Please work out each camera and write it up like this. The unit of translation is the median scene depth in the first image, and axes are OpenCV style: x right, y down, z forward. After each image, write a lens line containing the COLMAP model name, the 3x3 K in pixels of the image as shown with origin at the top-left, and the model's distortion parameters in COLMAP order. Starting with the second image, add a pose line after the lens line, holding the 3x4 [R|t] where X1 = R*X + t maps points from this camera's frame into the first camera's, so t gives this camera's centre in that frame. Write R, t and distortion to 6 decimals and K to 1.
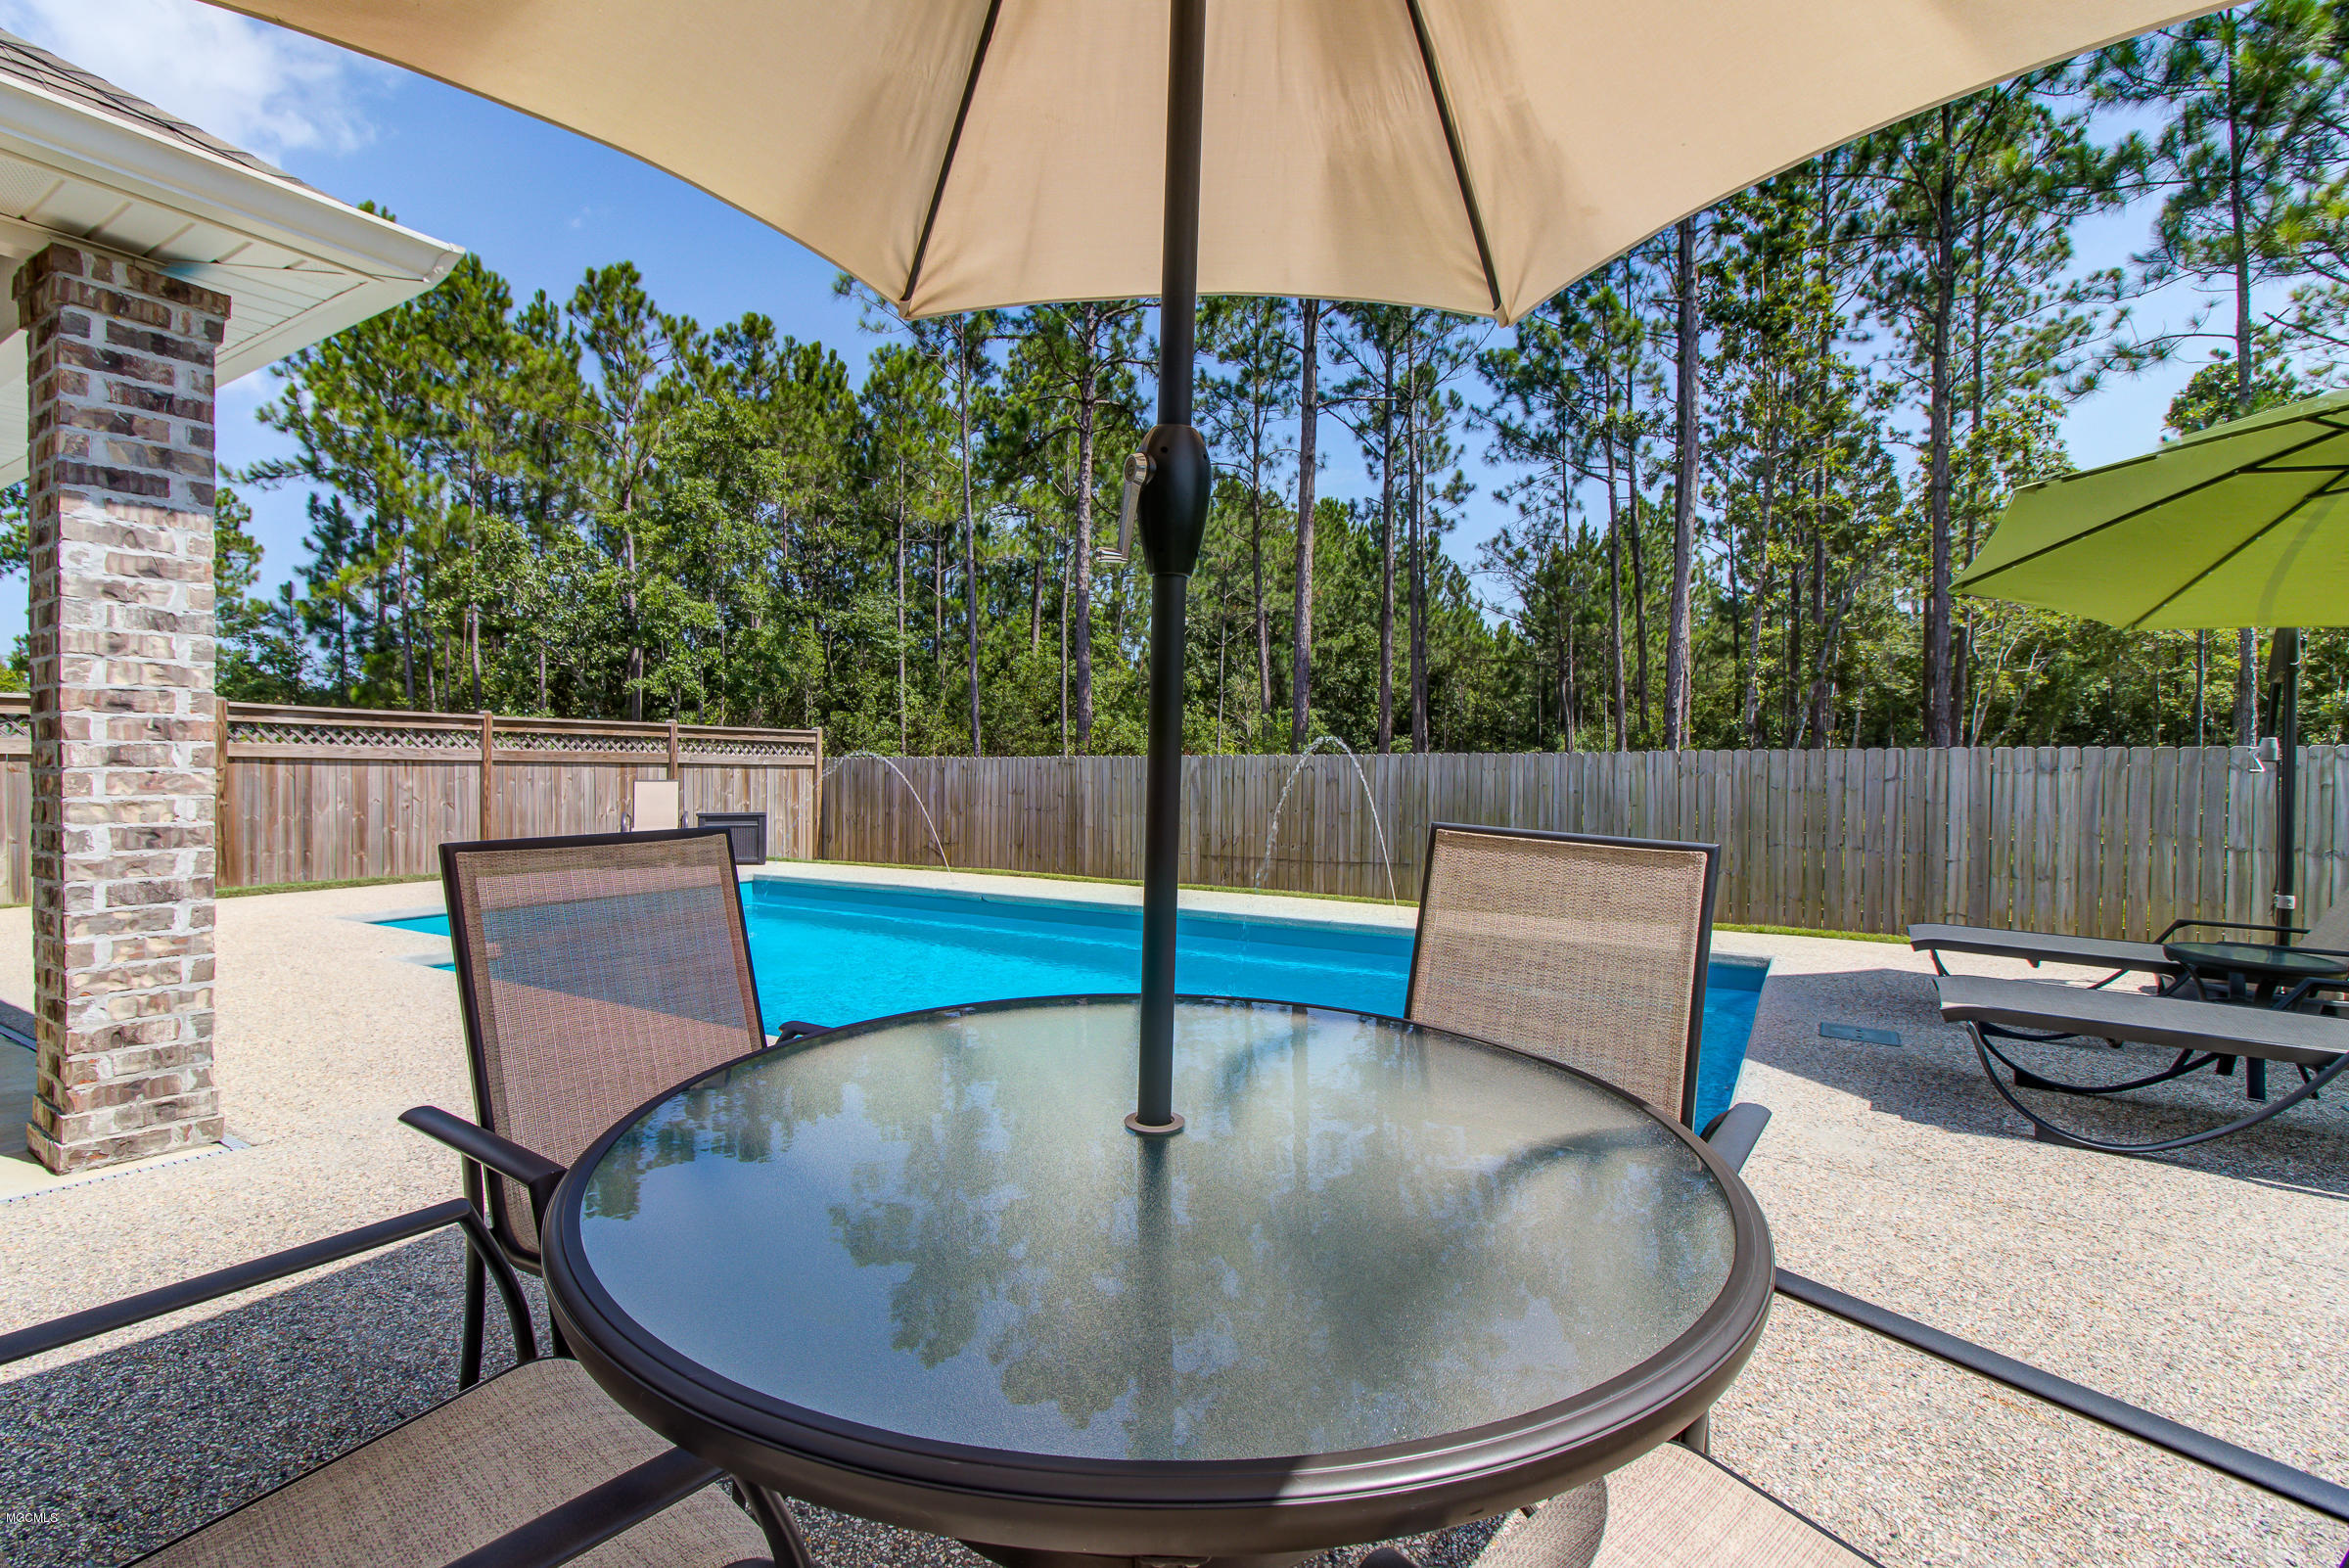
lens RADIAL K [[1080.4, 0, 1149.3], [0, 1080.4, 769.1], [0, 0, 1]] dist [0.019805, -0.013568]
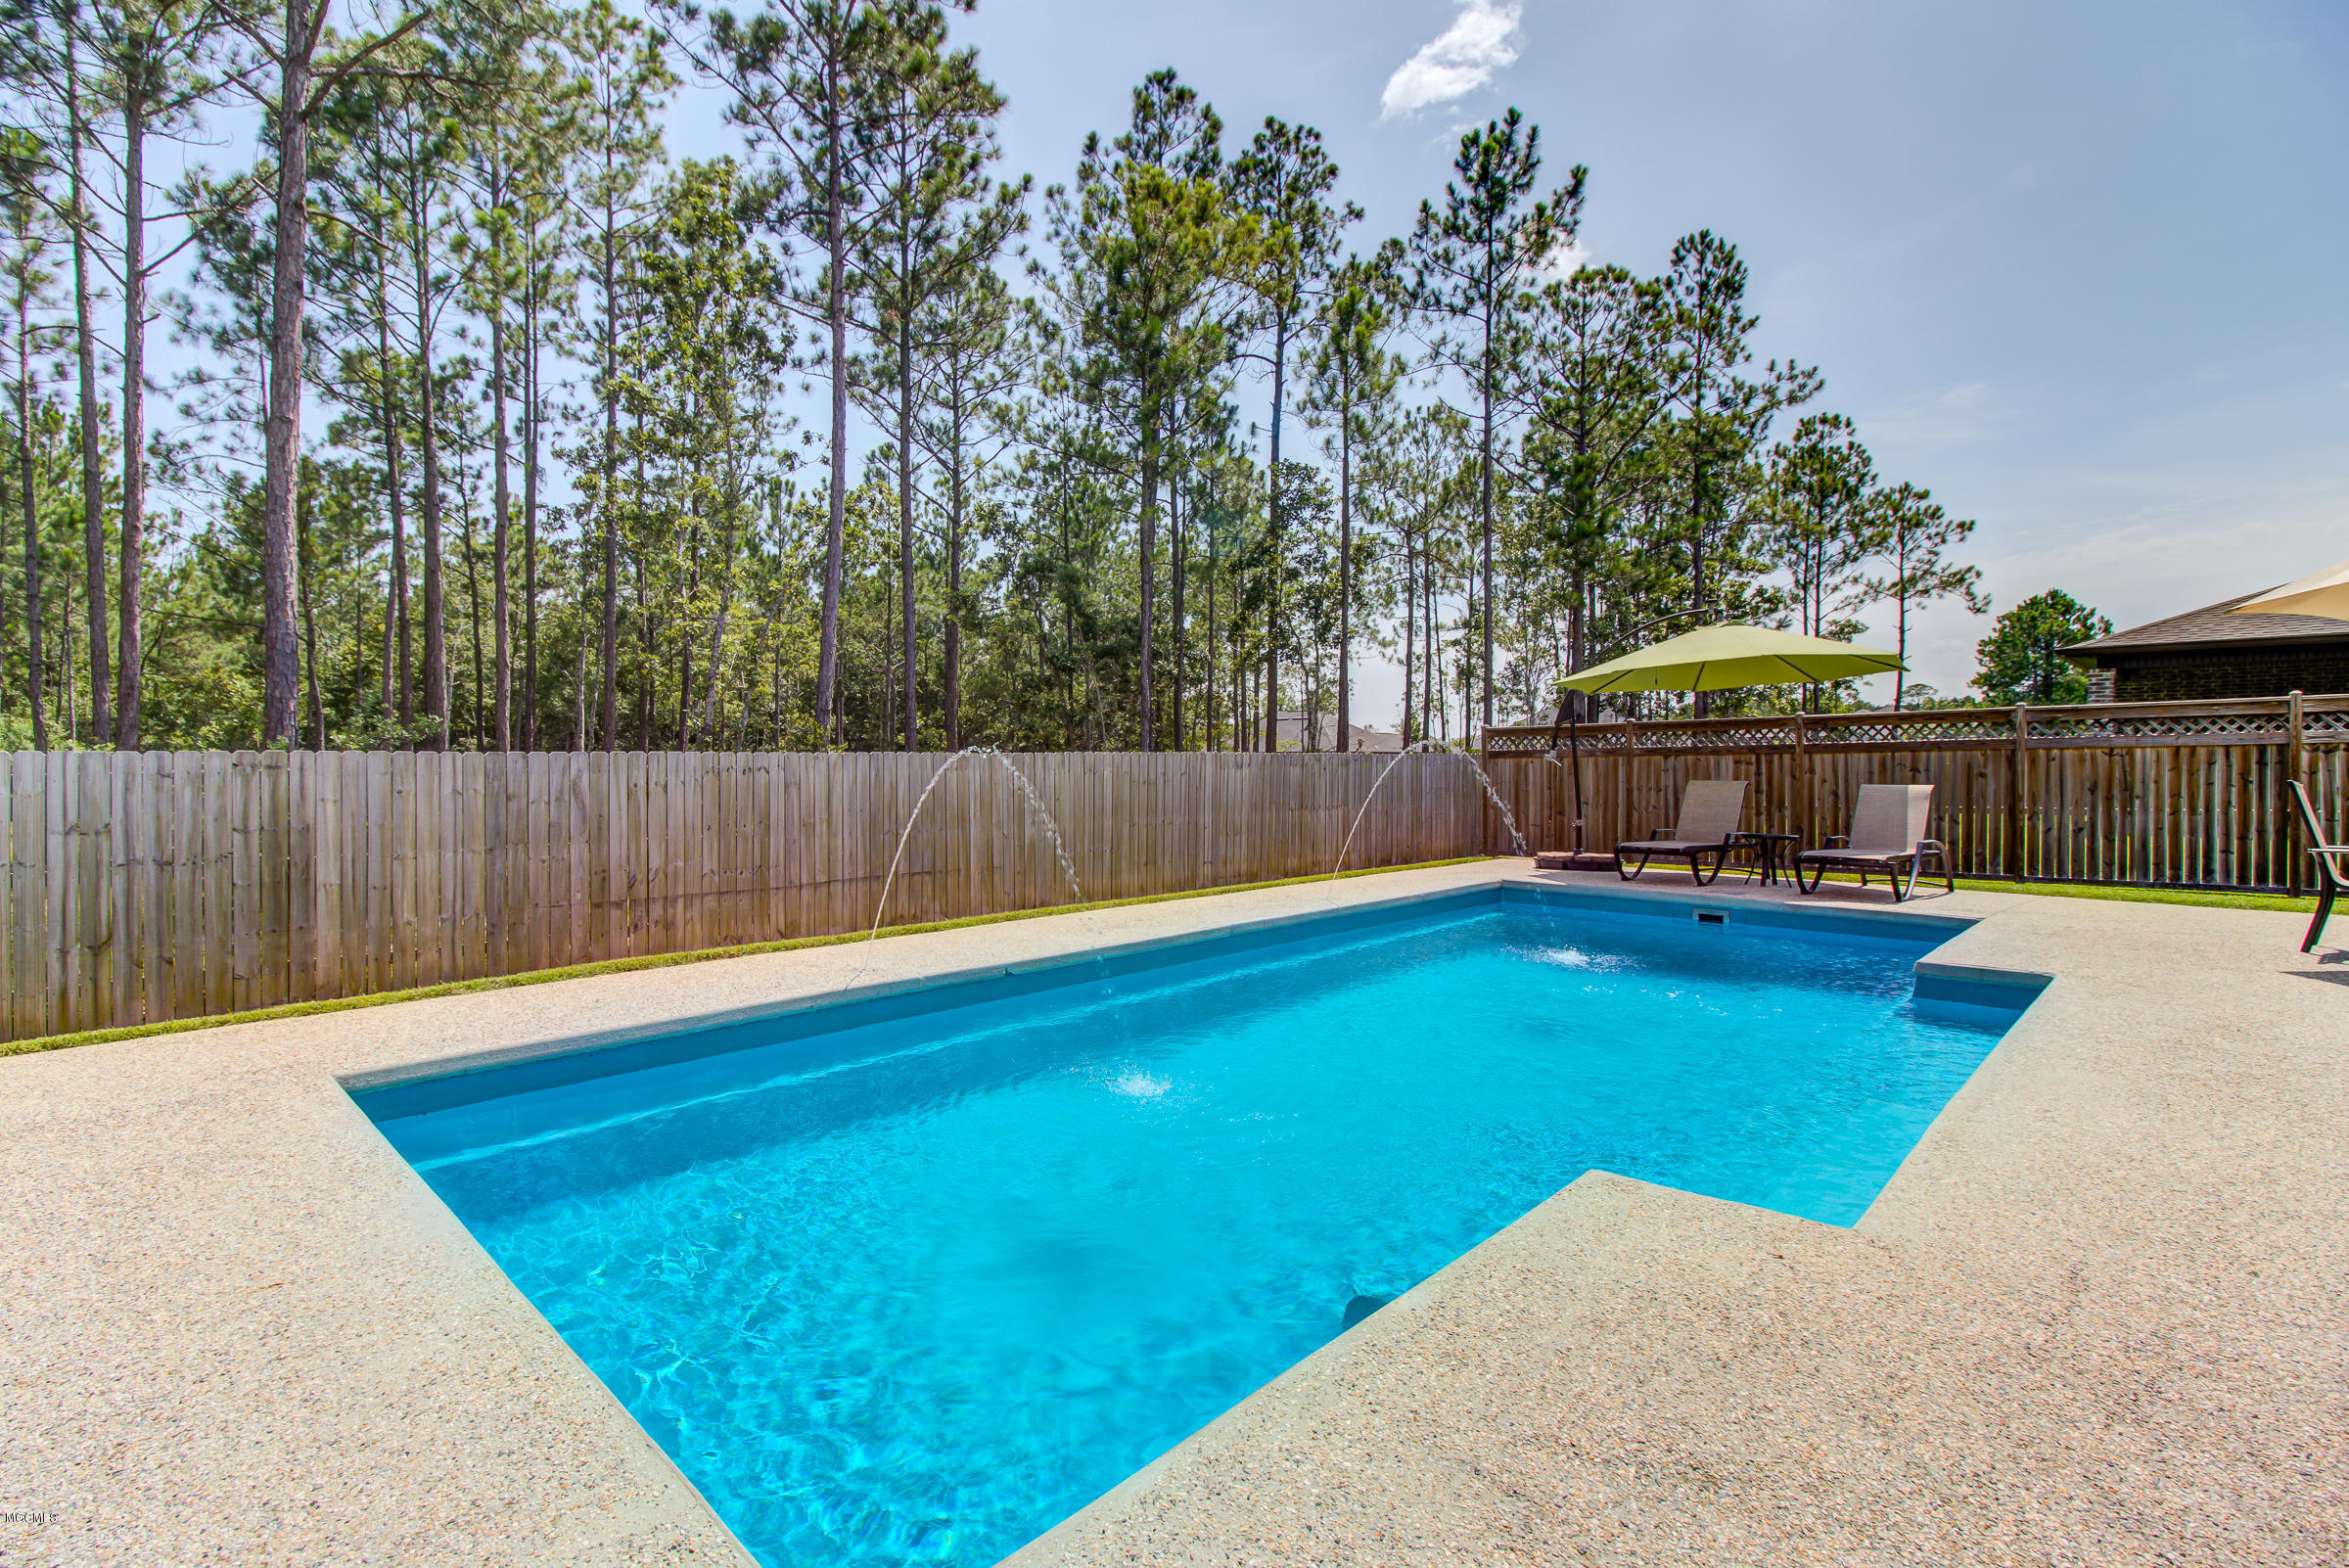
lens RADIAL K [[1080.4, 0, 1162.5], [0, 1080.4, 762.8], [0, 0, 1]] dist [0.019805, -0.013568]
pose [[0.218810, -0.003561, 0.975761, -0.468420], [0.006879, 0.999974, 0.002107, -0.004766], [-0.975743, 0.006251, 0.218829, 0.459702]]
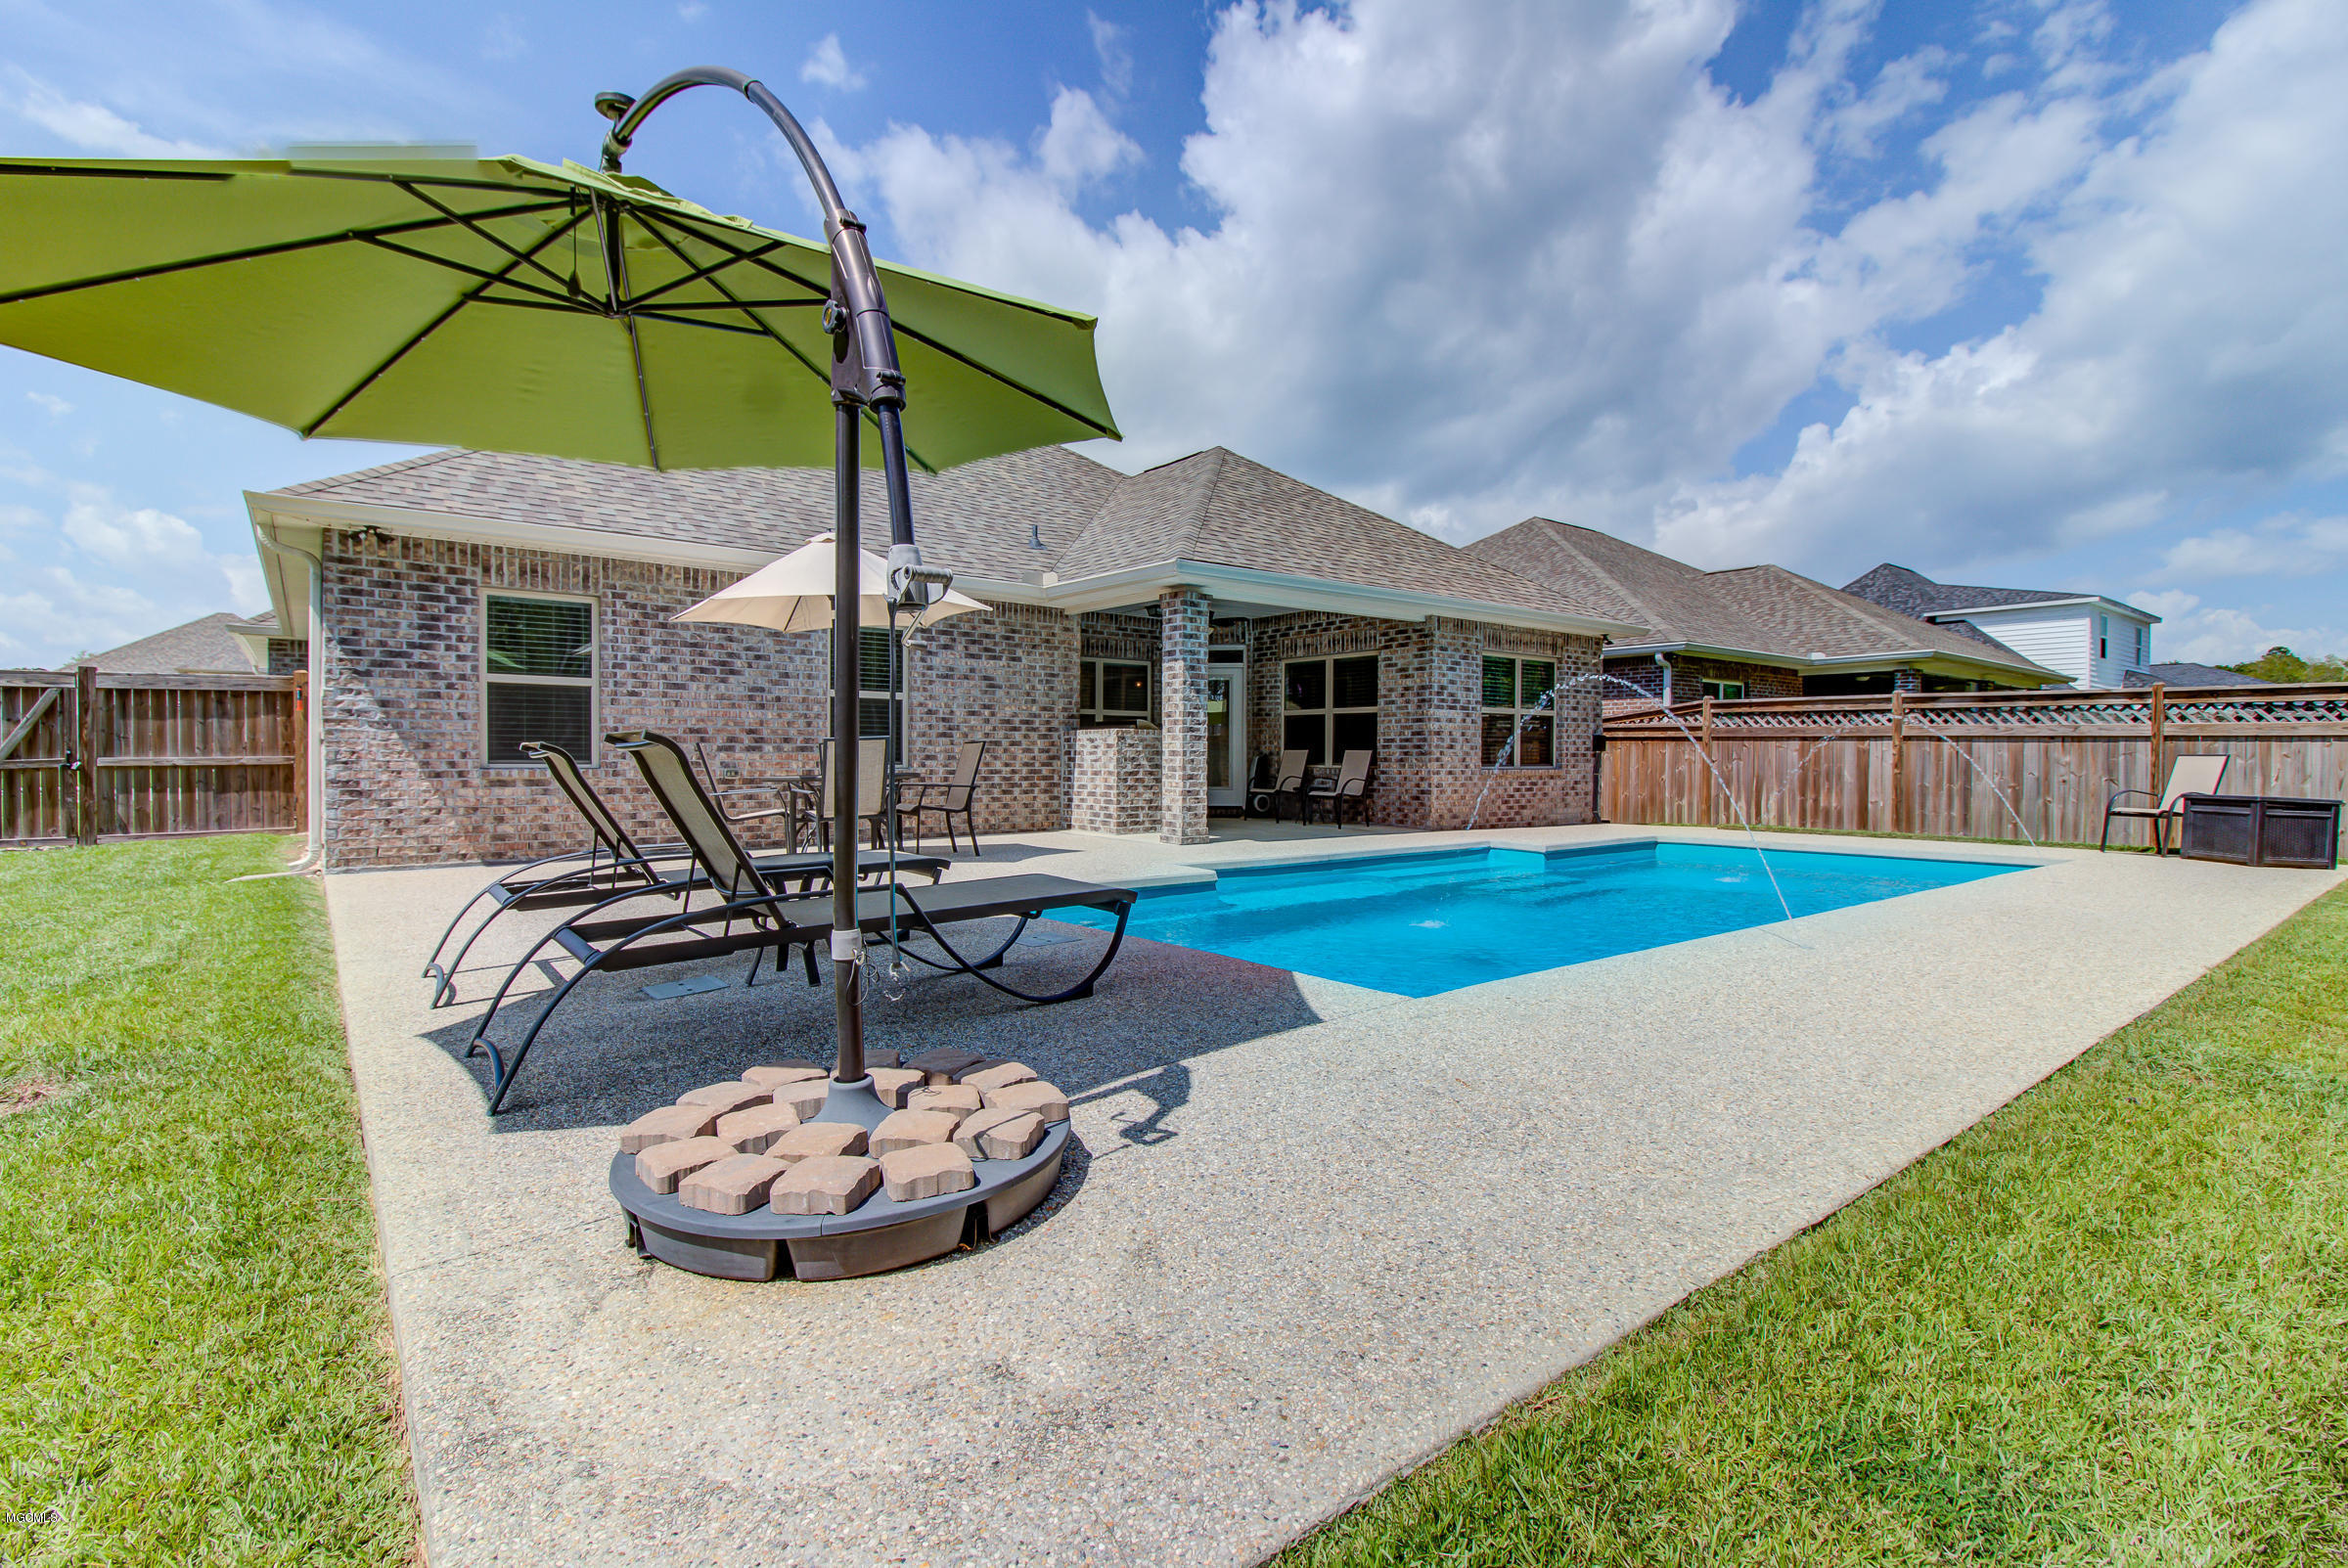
lens RADIAL K [[1079.8, 0, 1152.6], [0, 1079.8, 768.8], [0, 0, 1]] dist [0.019805, -0.013568]
pose [[-0.336894, 0.006300, -0.941522, 0.485801], [-0.008545, 0.999916, 0.009749, 0.016317], [0.941504, 0.011330, -0.336811, 0.429838]]
